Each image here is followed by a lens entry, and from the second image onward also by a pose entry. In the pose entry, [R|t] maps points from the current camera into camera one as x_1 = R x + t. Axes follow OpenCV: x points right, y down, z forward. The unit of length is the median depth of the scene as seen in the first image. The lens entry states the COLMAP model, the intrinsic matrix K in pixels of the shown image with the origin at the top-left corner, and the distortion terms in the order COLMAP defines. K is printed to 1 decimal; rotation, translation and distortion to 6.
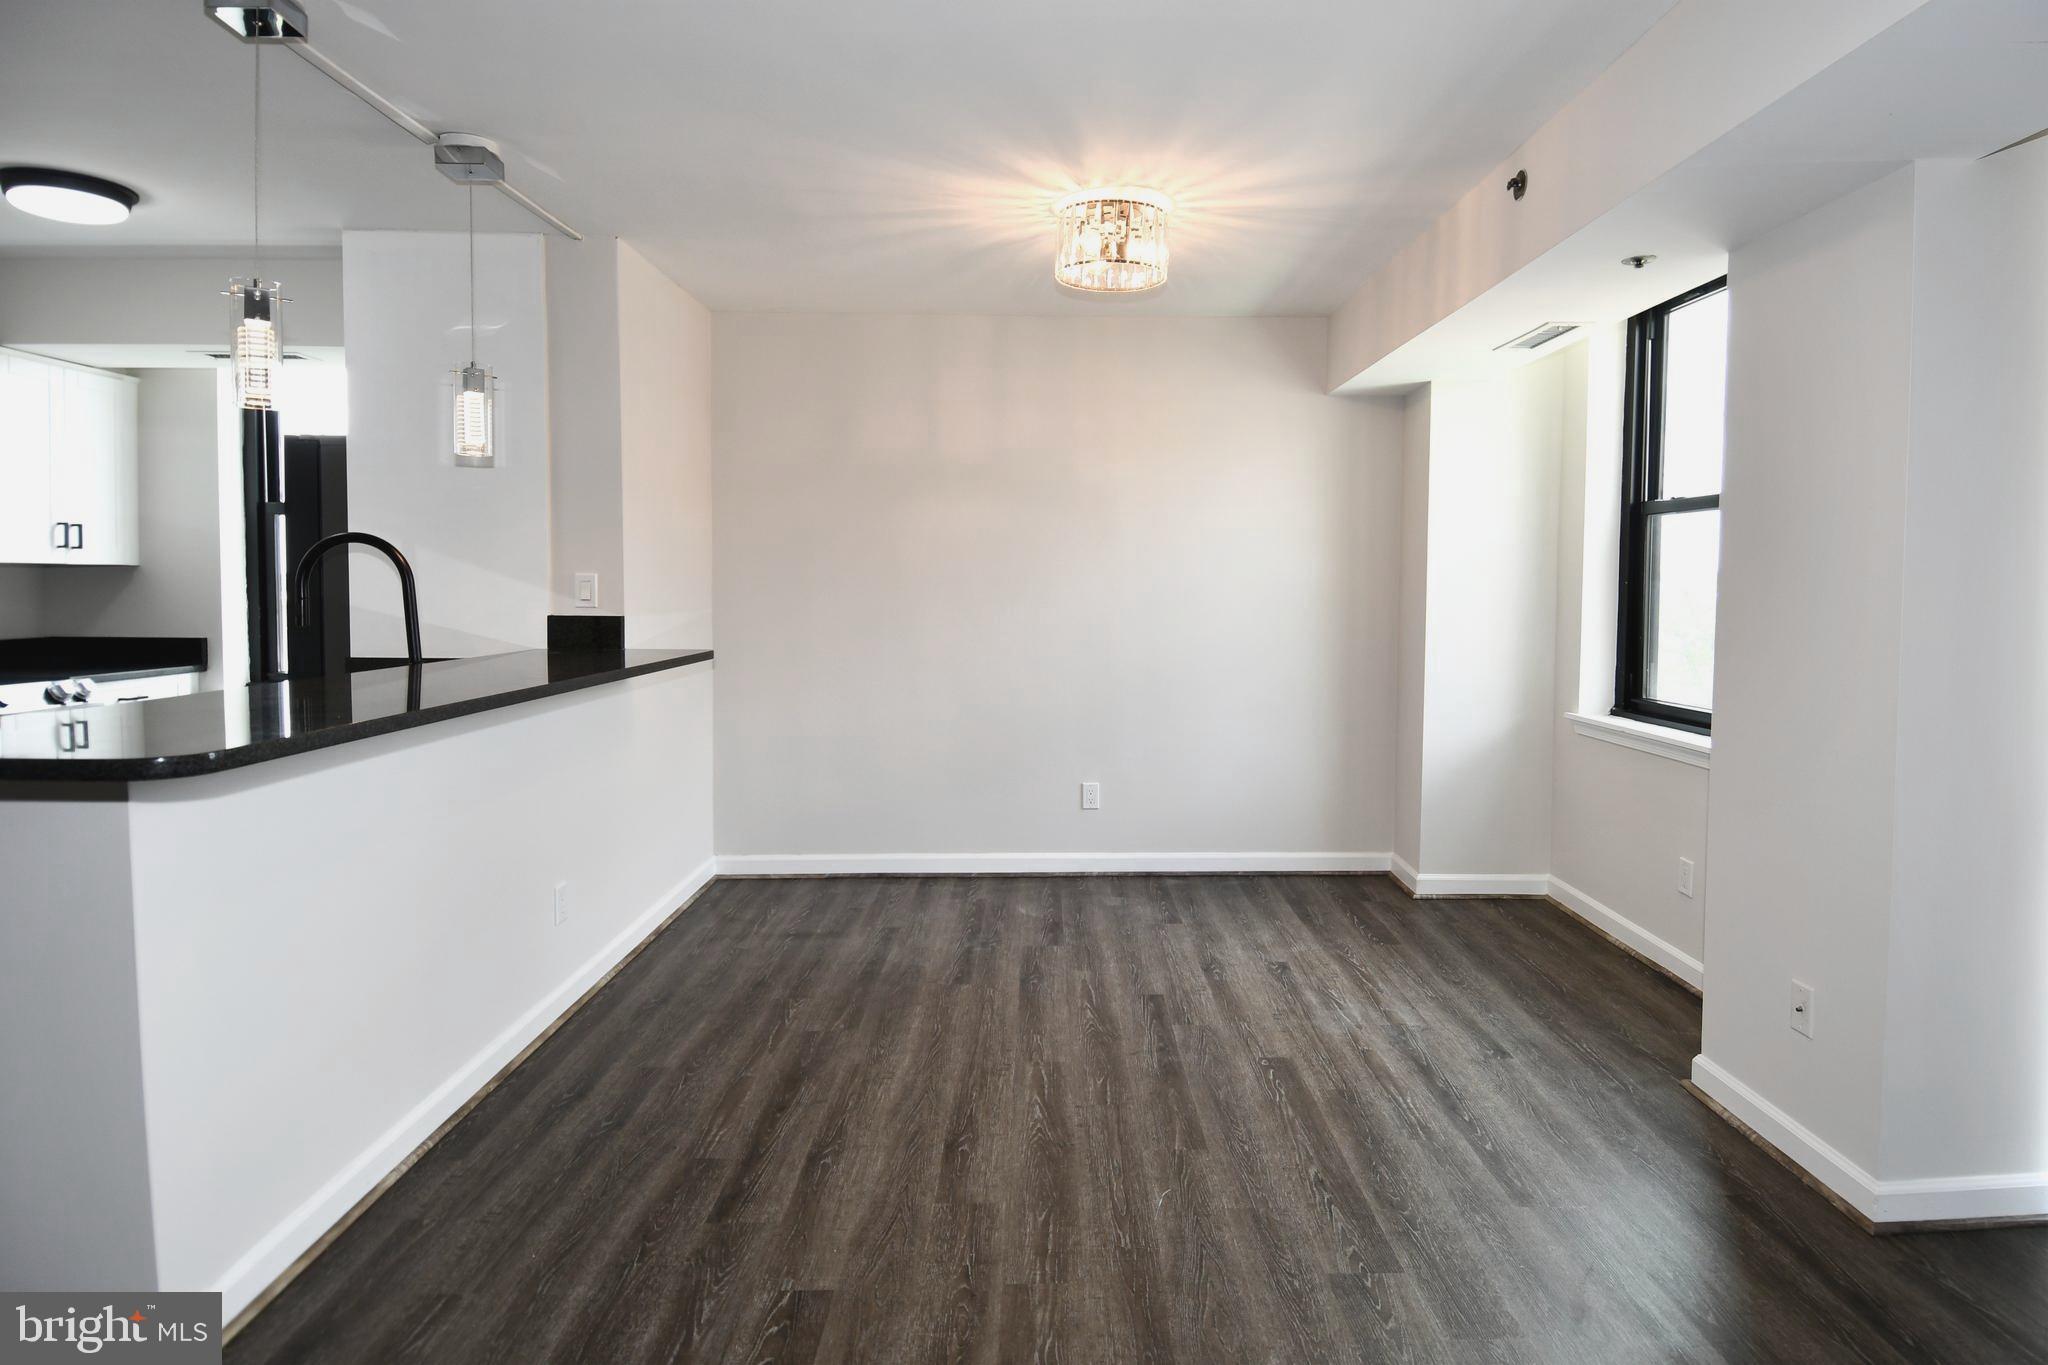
lens RADIAL K [[1133.9, 0, 1026.1], [0, 1133.9, 640.6], [0, 0, 1]] dist [0.007084, -0.017772]
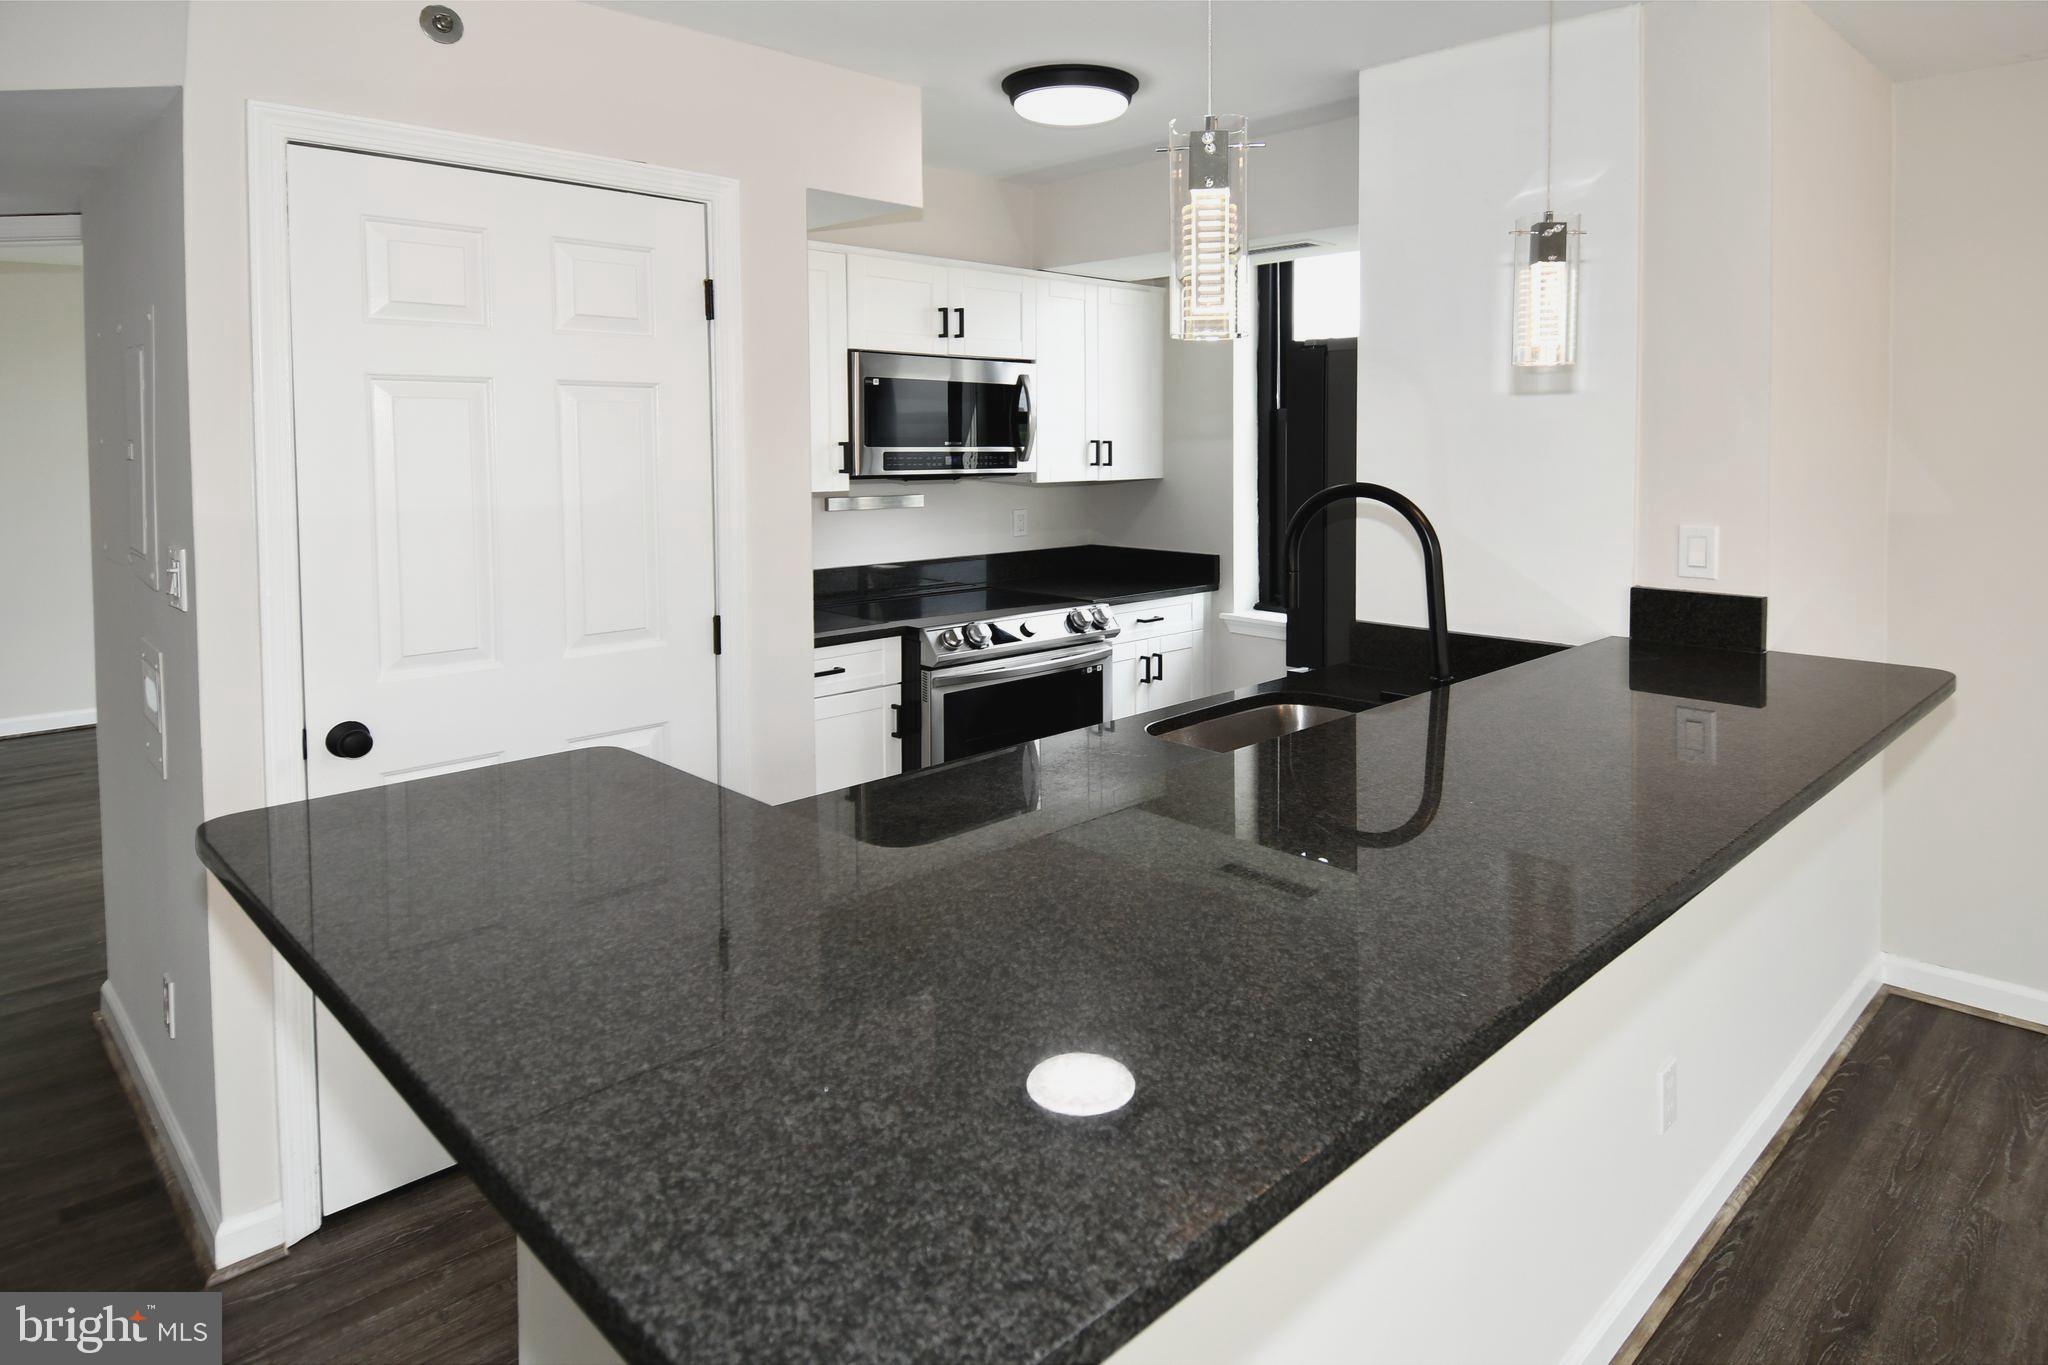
lens RADIAL K [[1133.9, 0, 962.9], [0, 1133.9, 495.0], [0, 0, 1]] dist [0.007084, -0.017772]
pose [[0.645538, 0.023921, -0.763353, -0.182340], [-0.023325, 0.999661, 0.011600, -0.075985], [0.763372, 0.010317, 0.645877, 0.300090]]
